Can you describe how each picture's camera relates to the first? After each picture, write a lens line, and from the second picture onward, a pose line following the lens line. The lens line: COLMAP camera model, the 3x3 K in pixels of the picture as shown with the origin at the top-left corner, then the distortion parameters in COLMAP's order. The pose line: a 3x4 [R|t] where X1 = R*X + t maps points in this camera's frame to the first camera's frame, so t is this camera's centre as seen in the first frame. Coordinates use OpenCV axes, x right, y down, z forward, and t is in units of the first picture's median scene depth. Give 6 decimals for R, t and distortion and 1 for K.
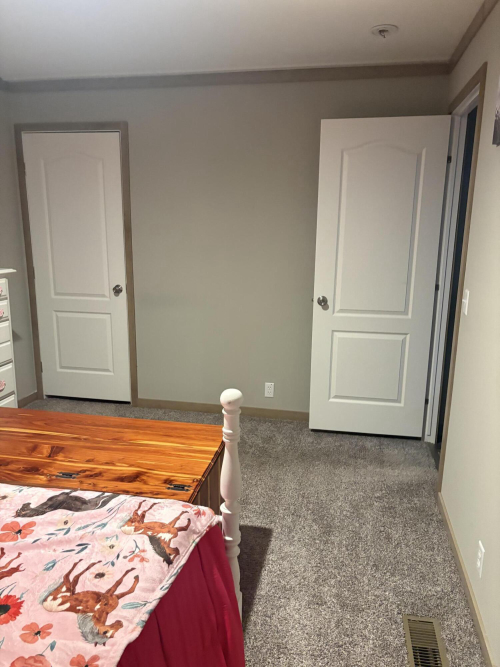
lens RADIAL K [[501.8, 0, 250.0], [0, 501.8, 333.5], [0, 0, 1]] dist [0.048428, -0.051151]
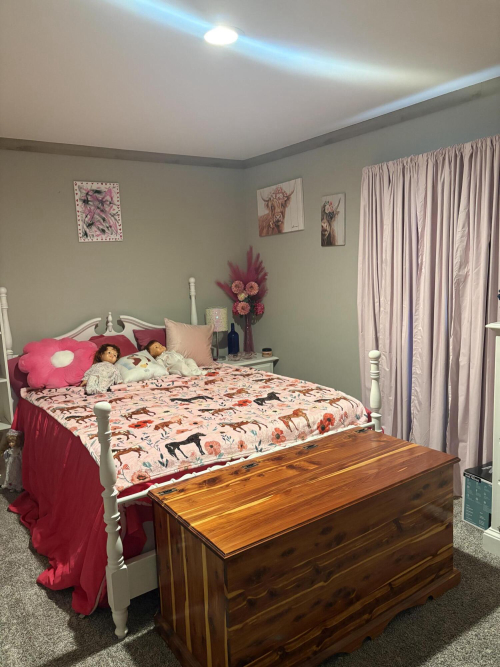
lens RADIAL K [[501.8, 0, 250.0], [0, 501.8, 333.5], [0, 0, 1]] dist [0.048428, -0.051151]
pose [[-0.691012, 0.112135, -0.714092, 0.525612], [-0.130187, 0.952433, 0.275541, -0.401058], [0.711023, 0.283368, -0.643544, 1.743494]]
